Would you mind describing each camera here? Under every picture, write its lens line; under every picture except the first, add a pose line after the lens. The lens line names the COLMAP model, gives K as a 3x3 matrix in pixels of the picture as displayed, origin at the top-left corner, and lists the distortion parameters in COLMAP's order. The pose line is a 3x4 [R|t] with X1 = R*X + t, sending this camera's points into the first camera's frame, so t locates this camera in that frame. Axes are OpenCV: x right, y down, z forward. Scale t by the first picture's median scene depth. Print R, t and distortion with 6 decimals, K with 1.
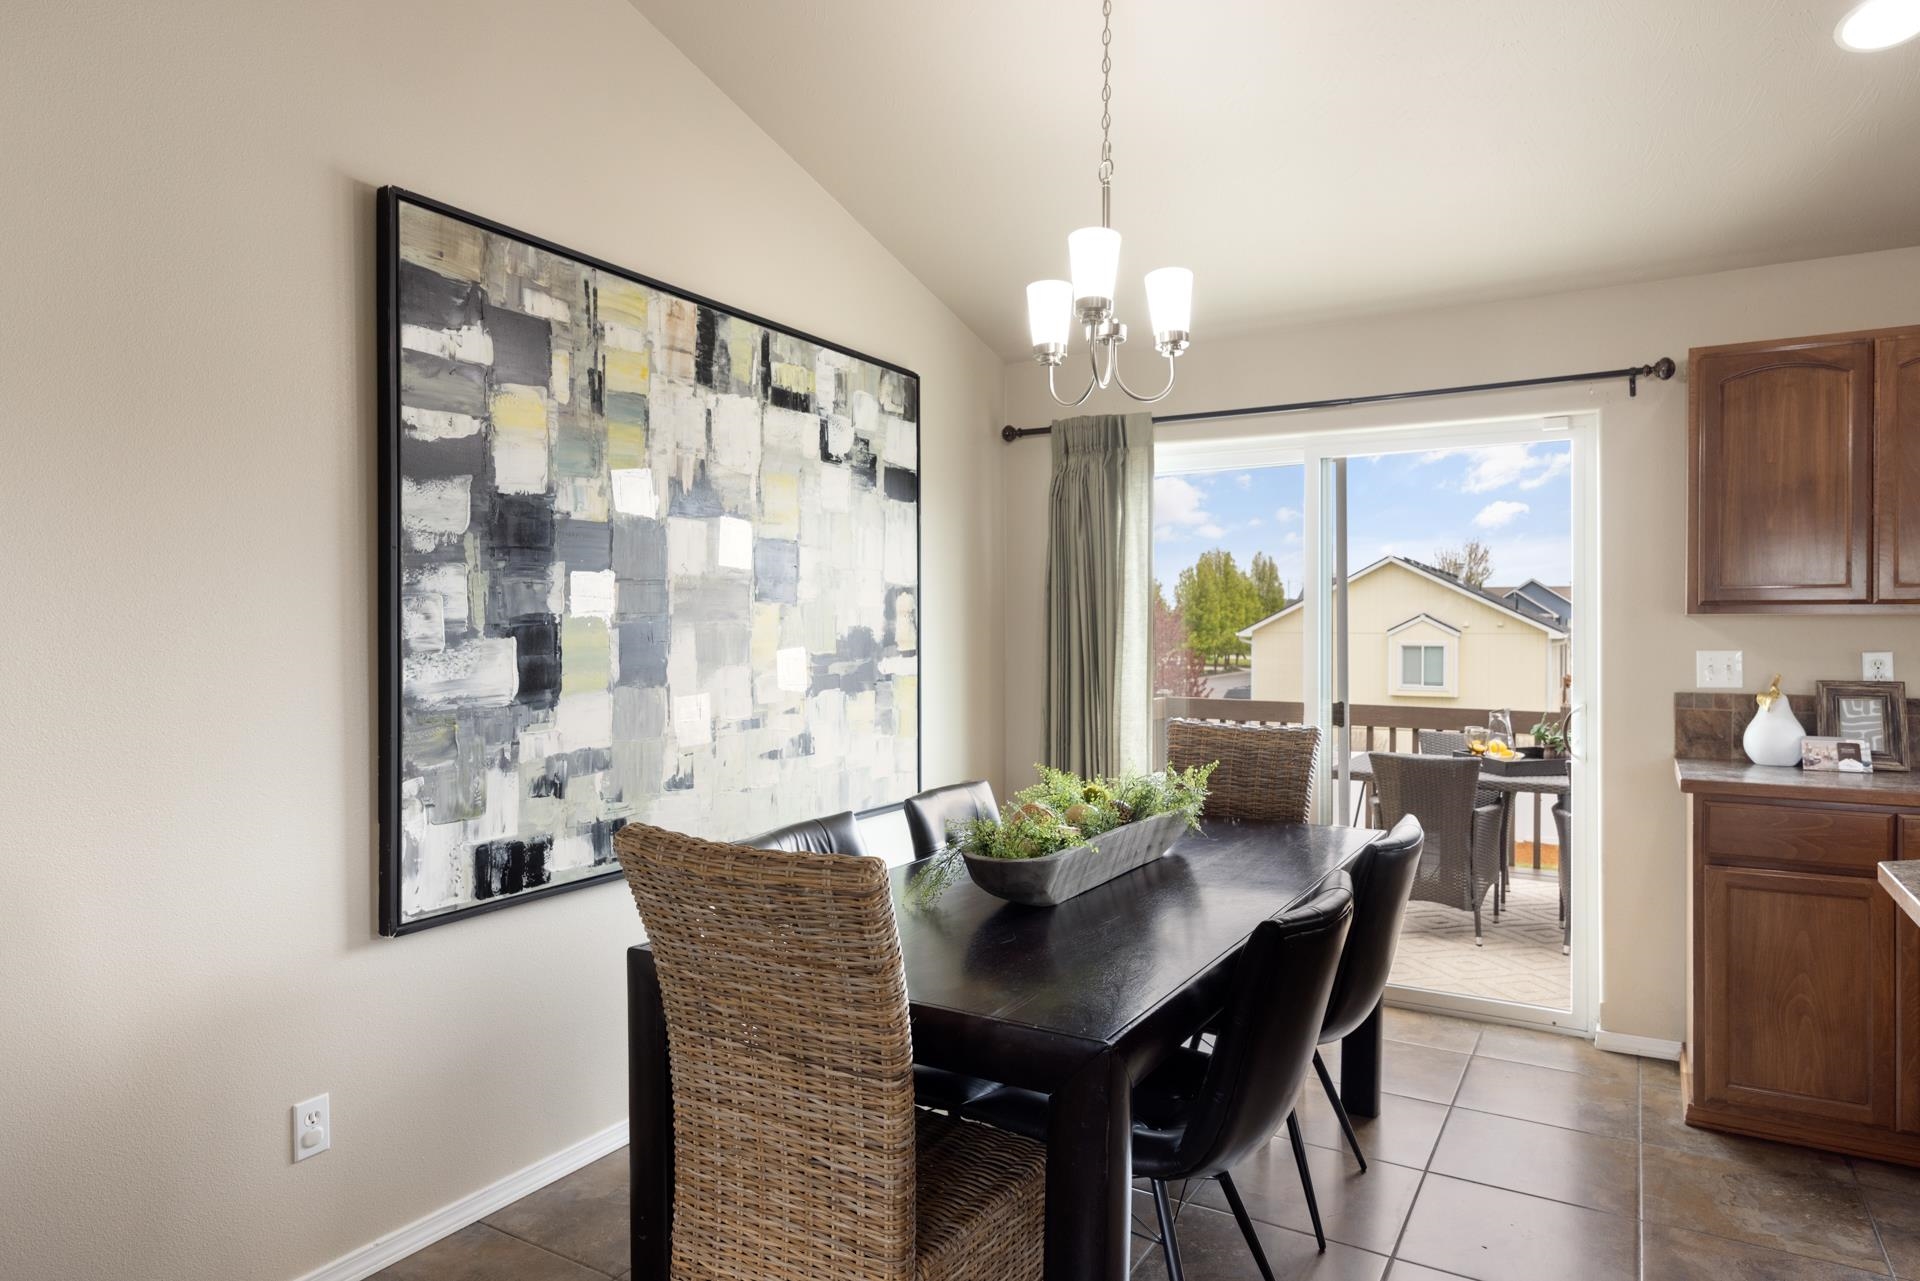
lens RADIAL K [[1108.9, 0, 963.7], [0, 1108.9, 629.8], [0, 0, 1]] dist [-0.003188, -0.000735]
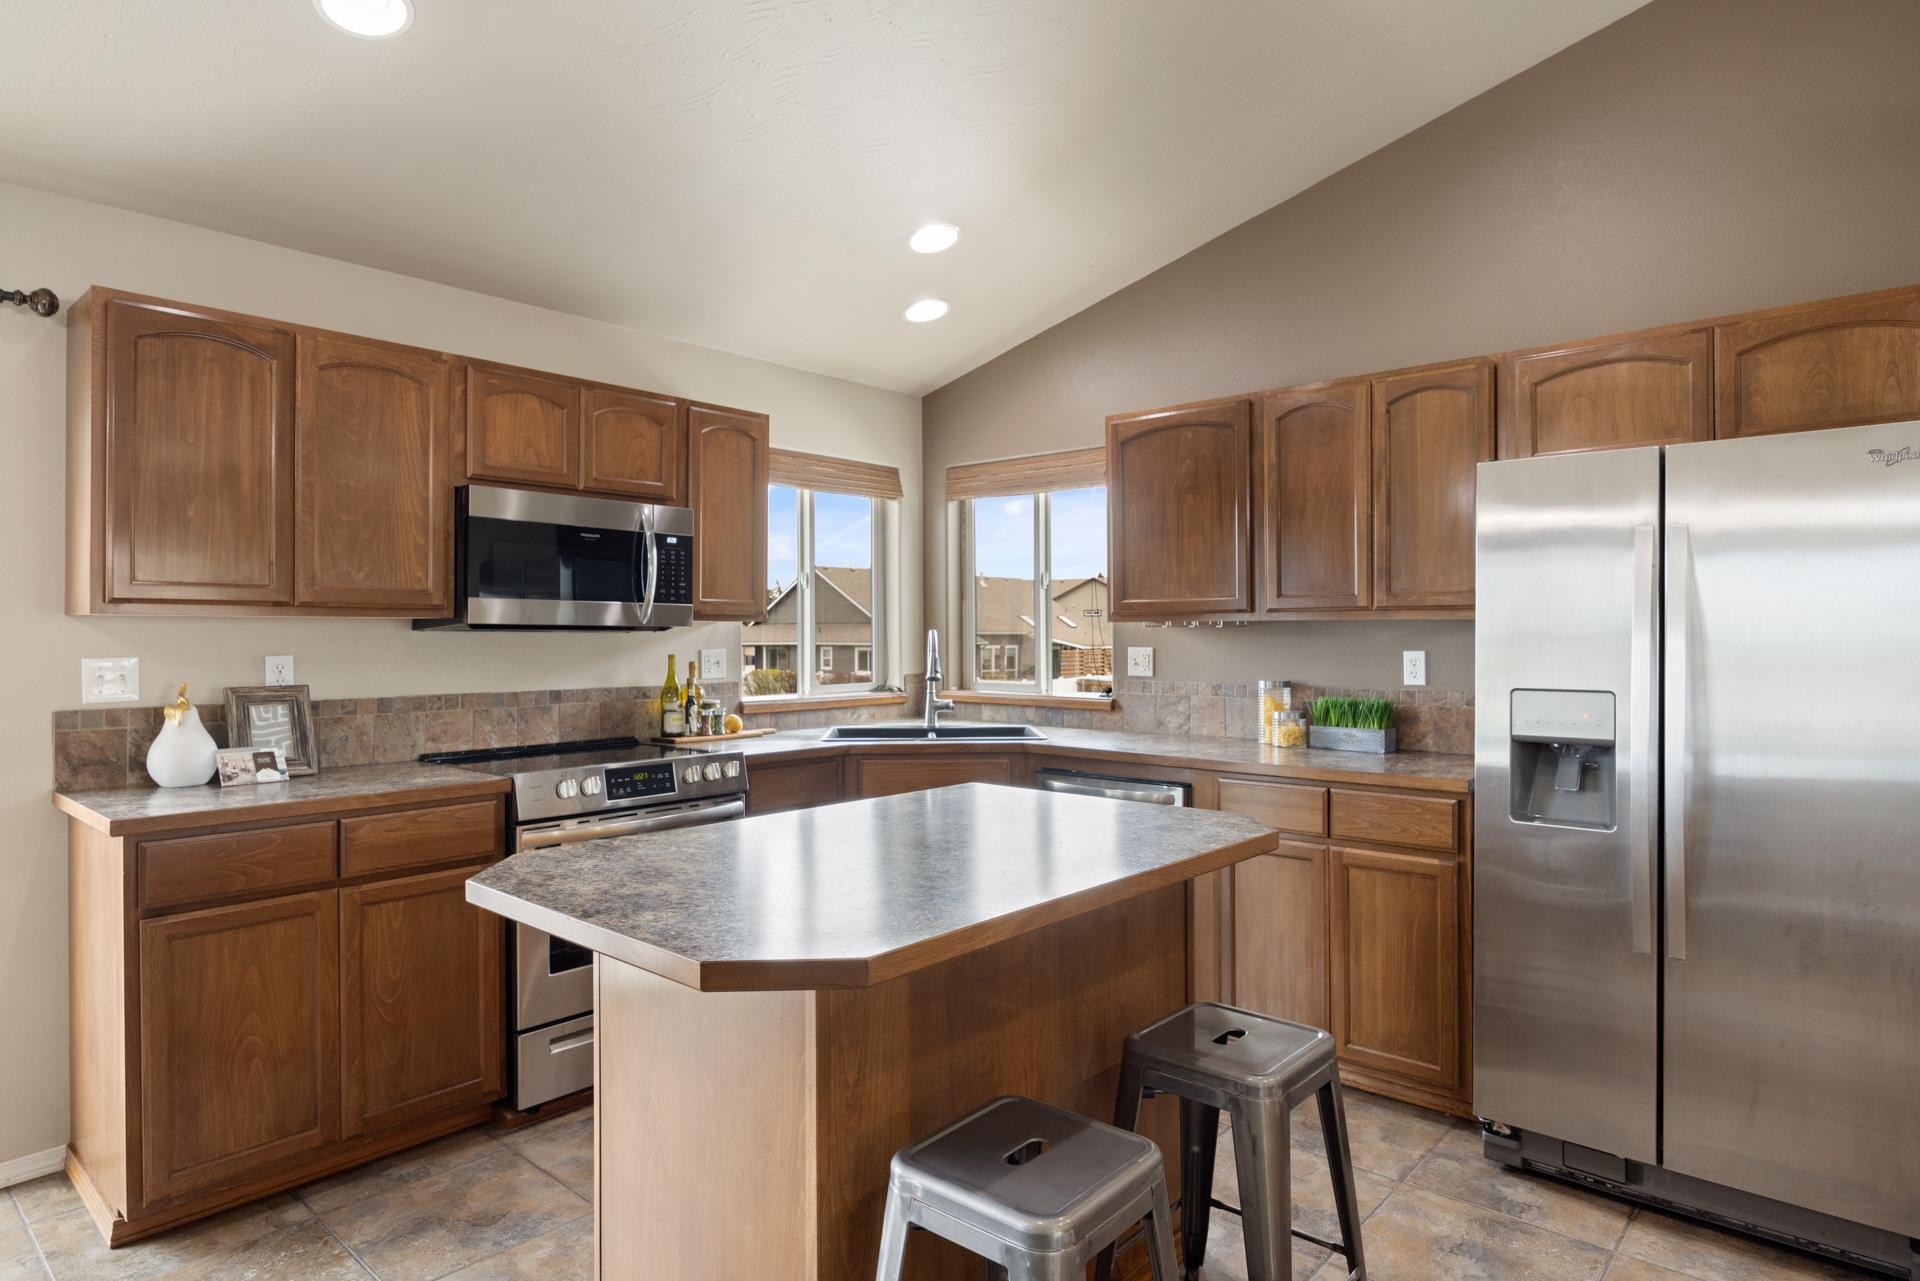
lens RADIAL K [[1082.1, 0, 958.6], [0, 1082.1, 633.0], [0, 0, 1]] dist [-0.003637, -0.002182]
pose [[0.190555, -0.000958, 0.981676, 0.003009], [0.000557, 0.999999, 0.000868, -0.000399], [-0.981676, 0.000381, 0.190556, 0.244243]]
